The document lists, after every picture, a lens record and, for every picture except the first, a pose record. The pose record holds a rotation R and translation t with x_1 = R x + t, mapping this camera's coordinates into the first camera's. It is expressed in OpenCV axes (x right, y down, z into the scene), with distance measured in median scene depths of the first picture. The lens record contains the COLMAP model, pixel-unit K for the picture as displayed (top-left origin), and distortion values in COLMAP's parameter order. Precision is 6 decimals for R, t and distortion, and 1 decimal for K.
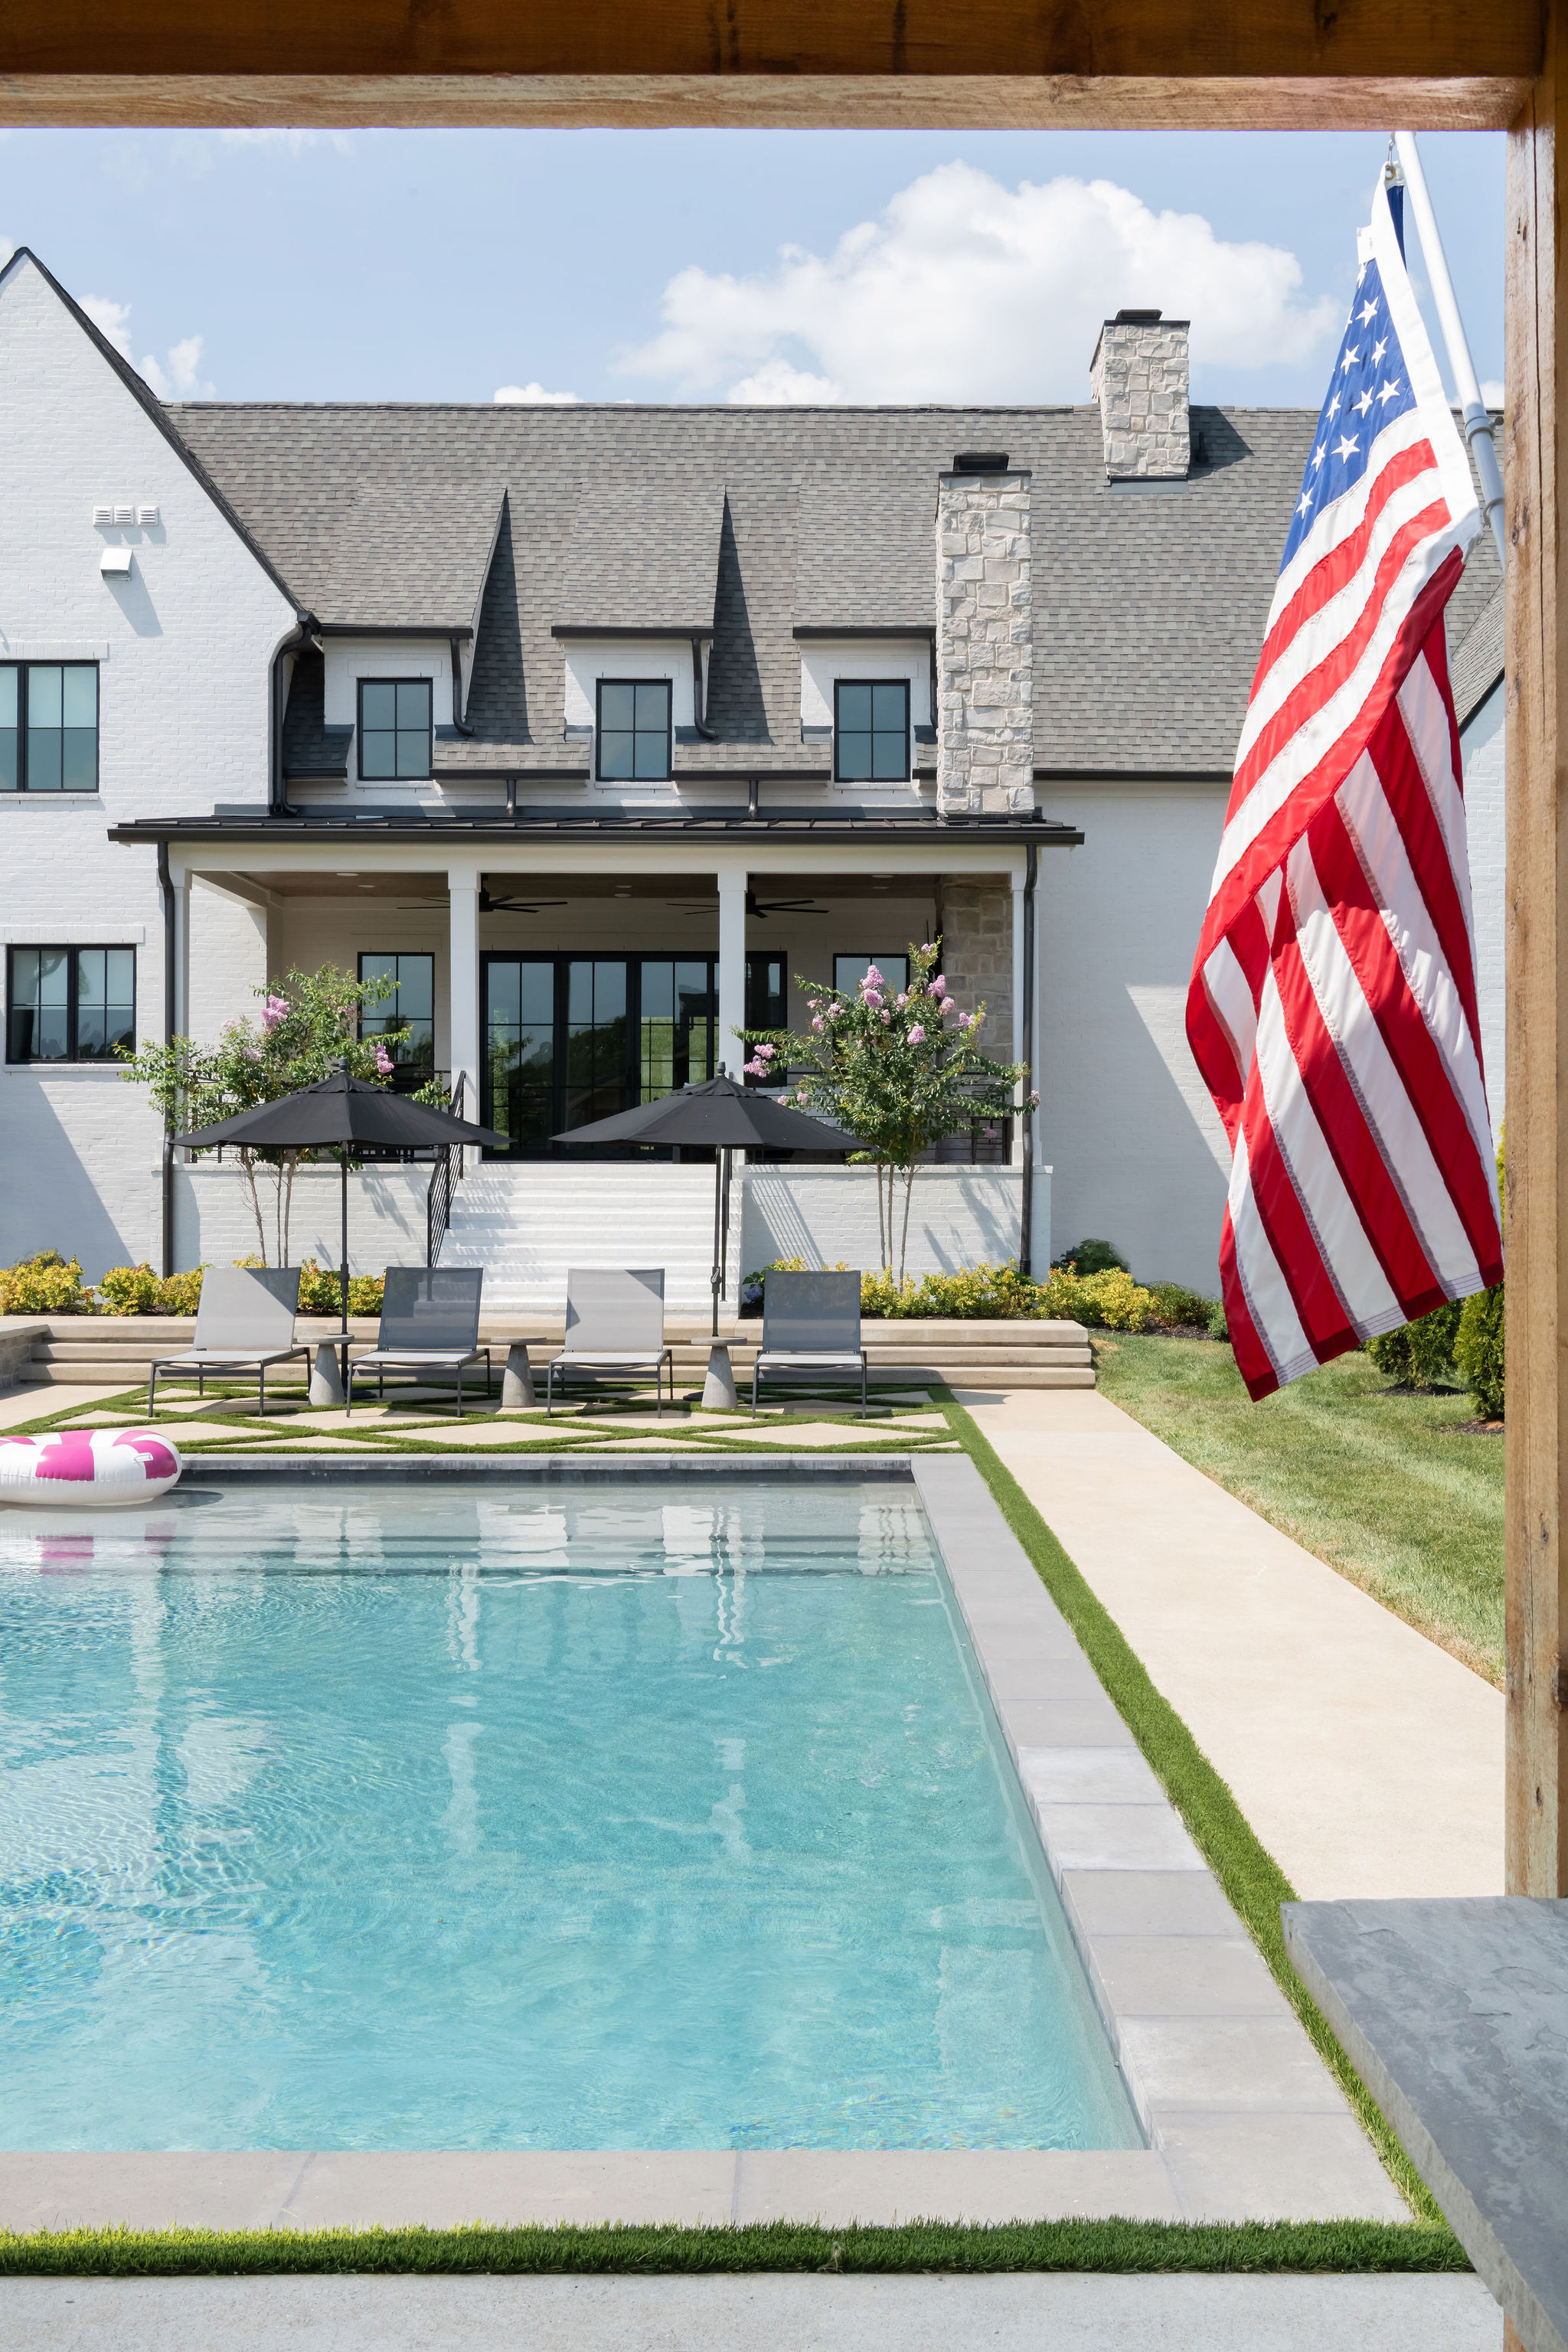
lens RADIAL K [[2662.7, 0, 841.1], [0, 2662.7, 1117.7], [0, 0, 1]] dist [-0.004215, -0.006649]
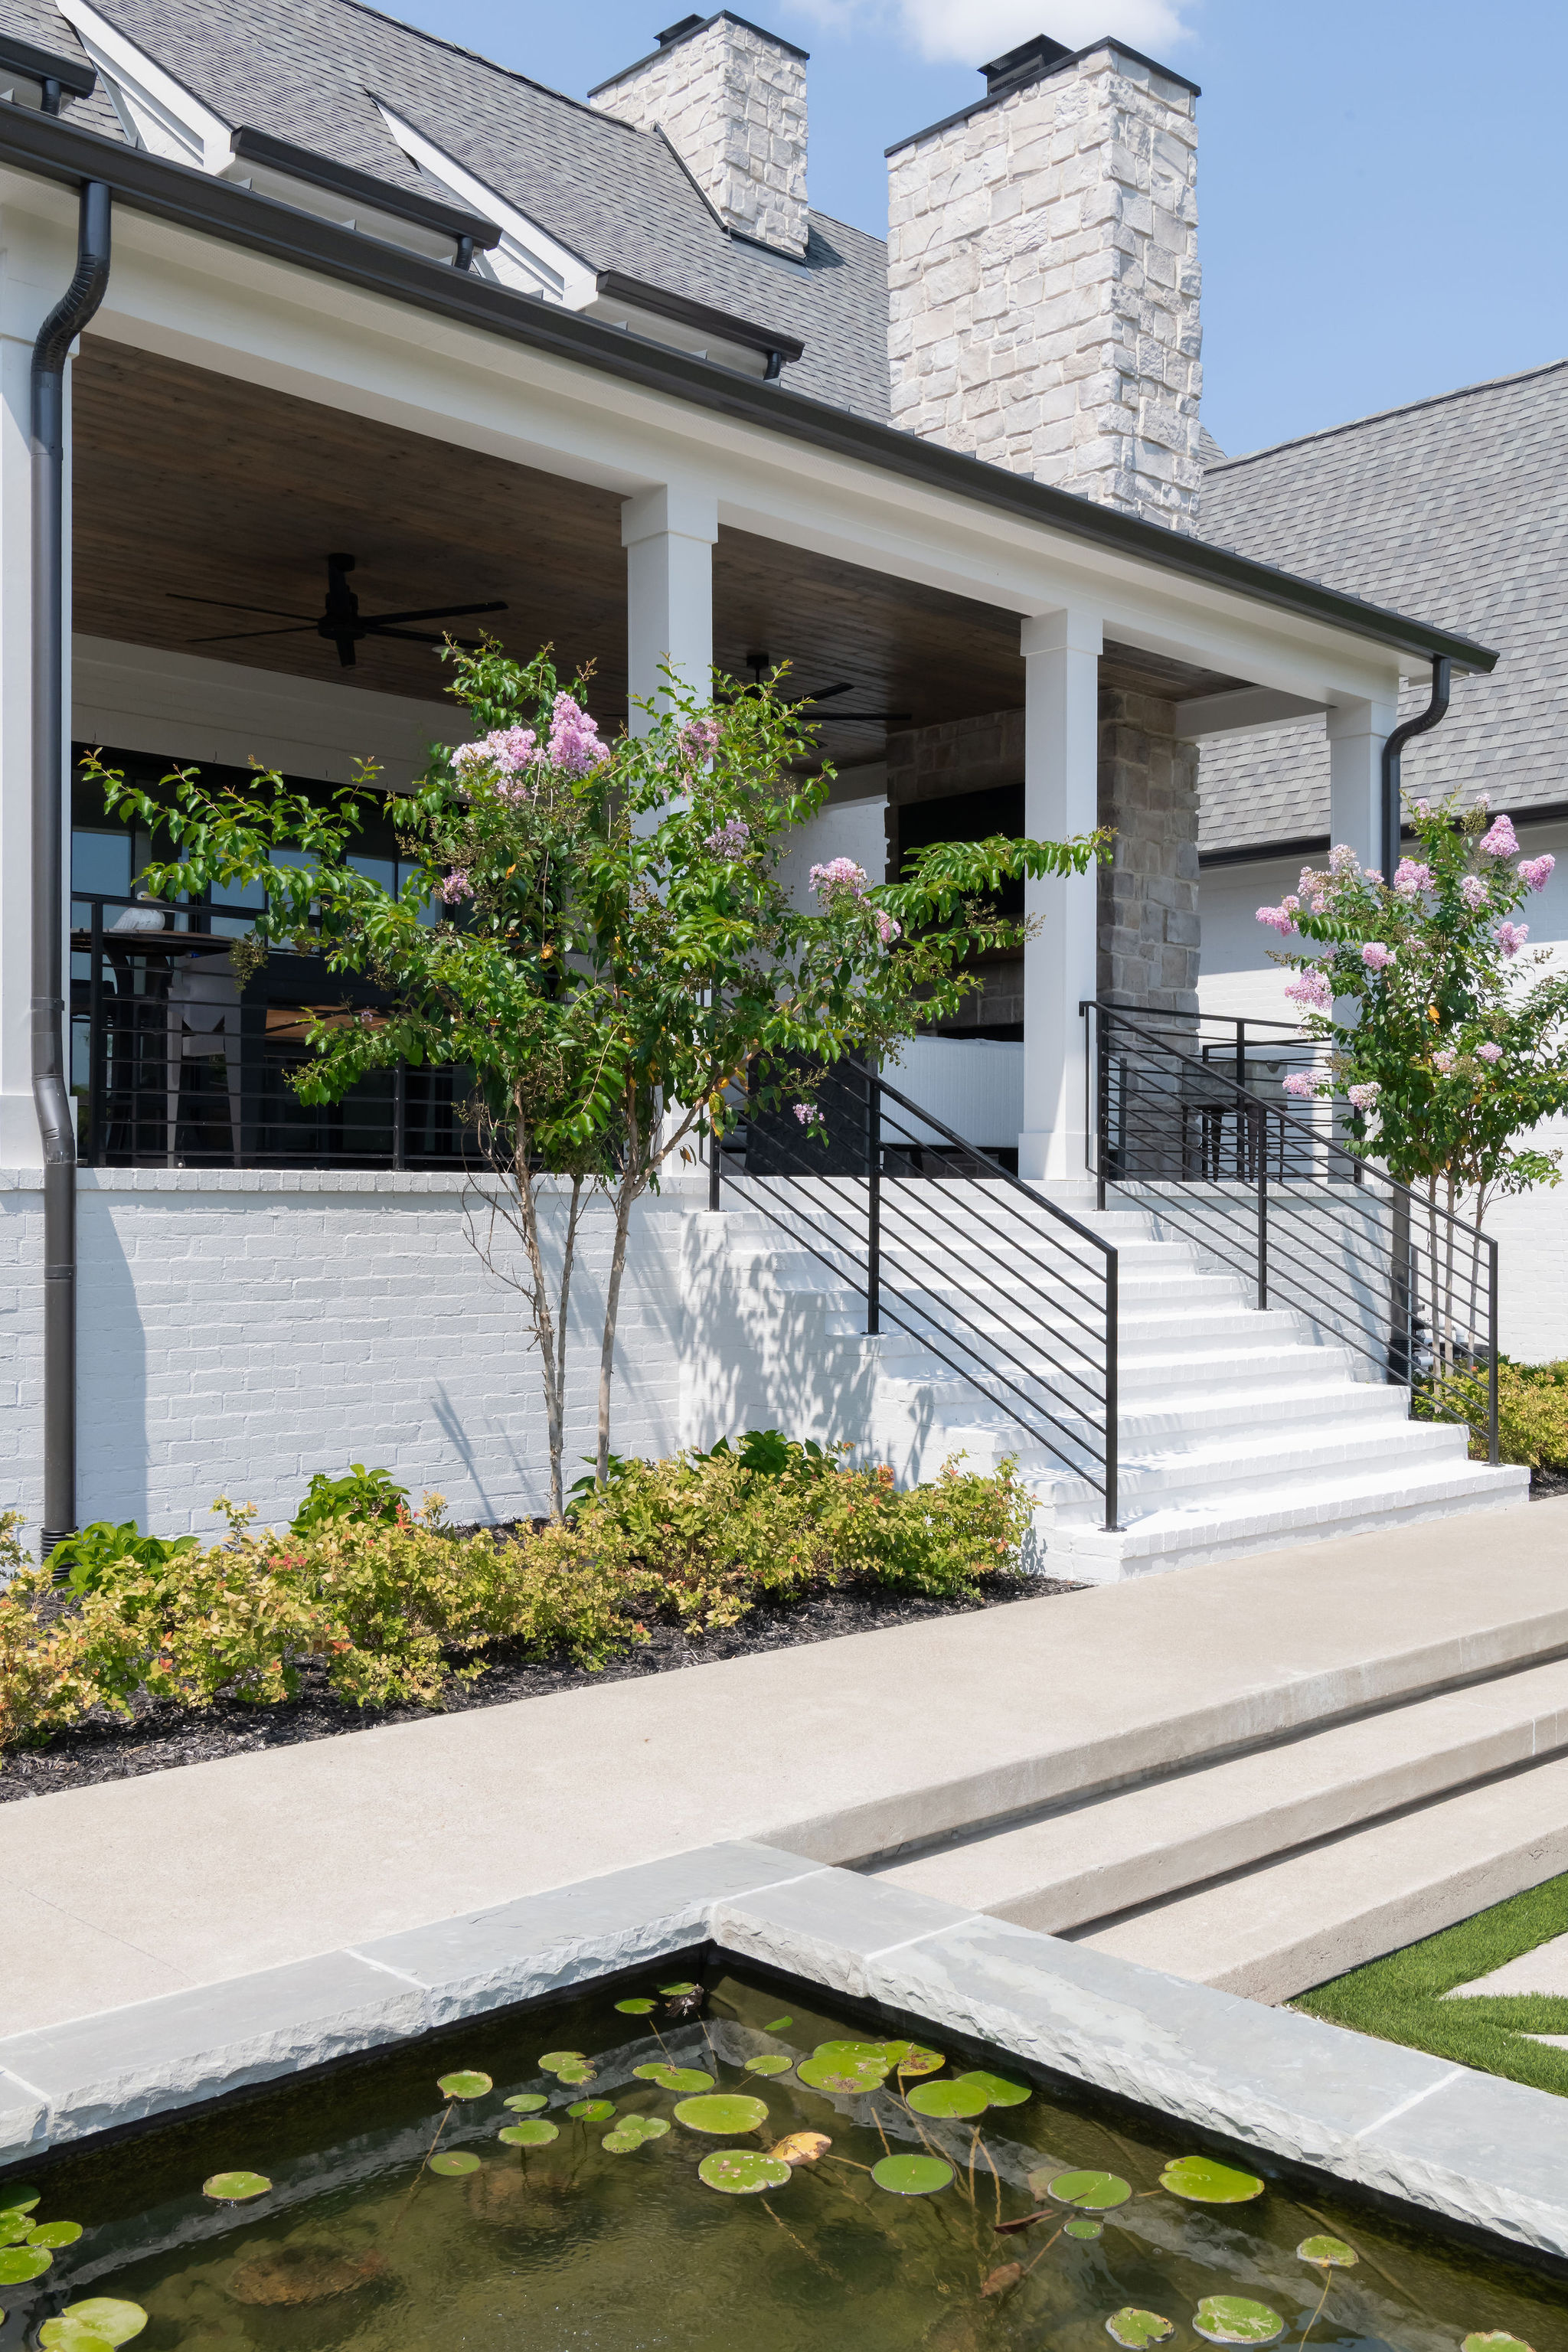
lens RADIAL K [[2118.2, 0, 781.2], [0, 2118.2, 1178.5], [0, 0, 1]] dist [-0.005054, -0.007167]
pose [[0.728085, 0.006491, 0.685456, -0.309522], [-0.018515, 0.999777, 0.010198, 0.011859], [-0.685237, -0.020116, 0.728043, 0.625824]]
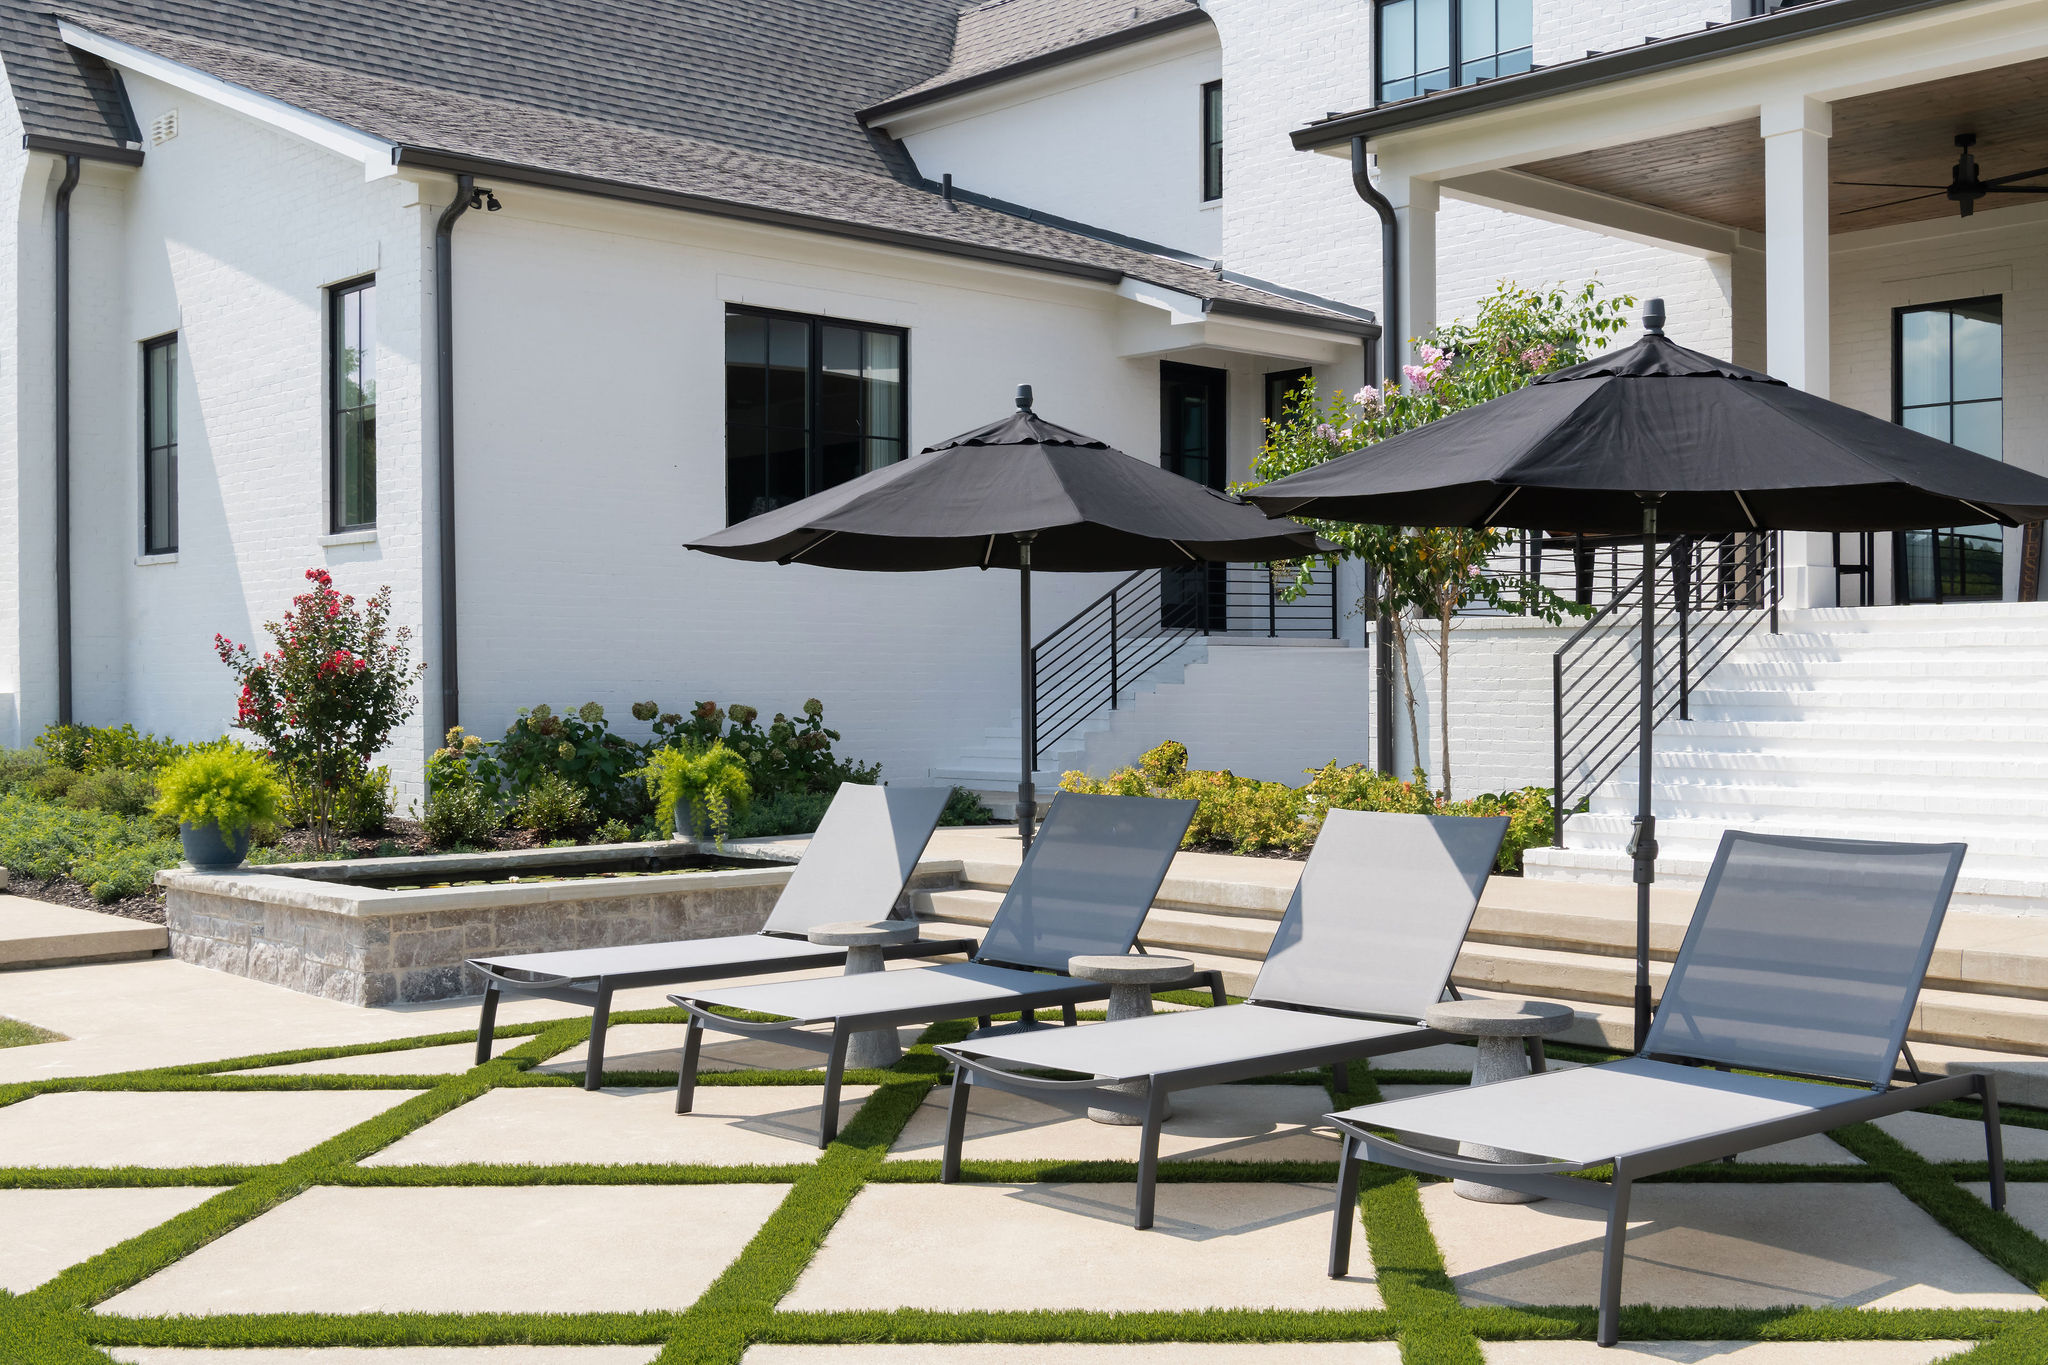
lens RADIAL K [[2243.5, 0, 1167.7], [0, 2243.5, 679.7], [0, 0, 1]] dist [-0.000180, -0.015049]
pose [[0.694547, -0.005695, -0.719425, 0.096346], [0.020535, 0.999718, 0.011912, 0.020403], [0.719154, -0.023047, 0.694468, 0.477628]]
